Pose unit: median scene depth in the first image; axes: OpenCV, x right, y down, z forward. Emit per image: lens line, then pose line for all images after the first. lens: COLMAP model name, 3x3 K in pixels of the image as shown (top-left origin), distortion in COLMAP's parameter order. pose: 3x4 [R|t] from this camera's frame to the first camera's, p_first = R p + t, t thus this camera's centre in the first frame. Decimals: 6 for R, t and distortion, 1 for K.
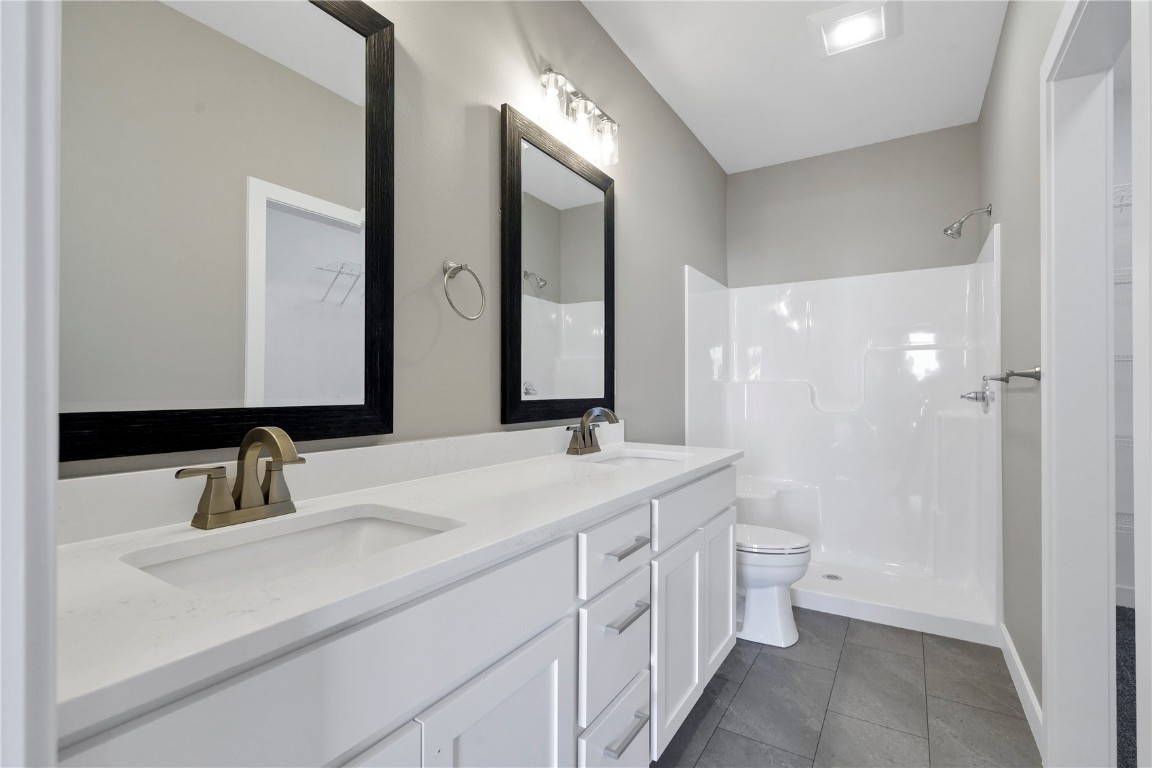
lens RADIAL K [[529.8, 0, 576.0], [0, 529.8, 384.0], [0, 0, 1]] dist [-0.002494, -0.000456]
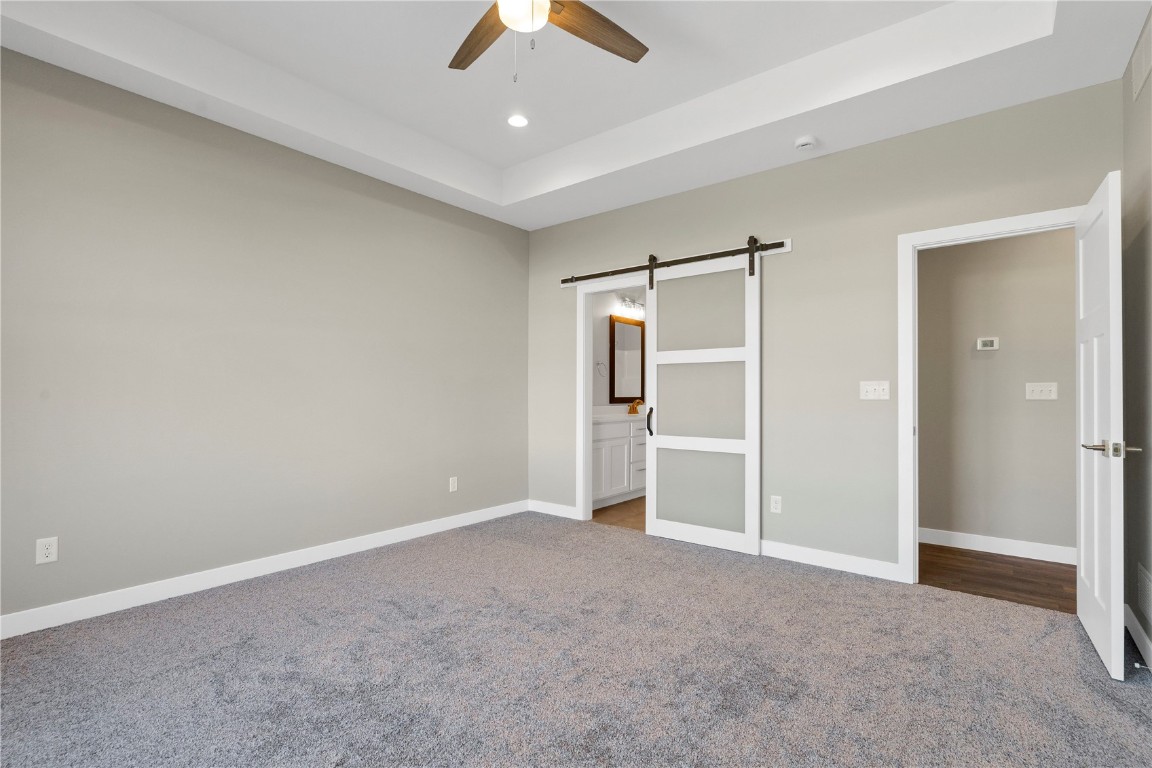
lens RADIAL K [[529.8, 0, 576.0], [0, 529.8, 384.0], [0, 0, 1]] dist [-0.002494, -0.000456]
pose [[0.993836, 0.004002, -0.110792, 0.027046], [-0.005301, 0.999921, -0.011436, -0.012892], [0.110737, 0.011952, 0.993778, -2.364770]]
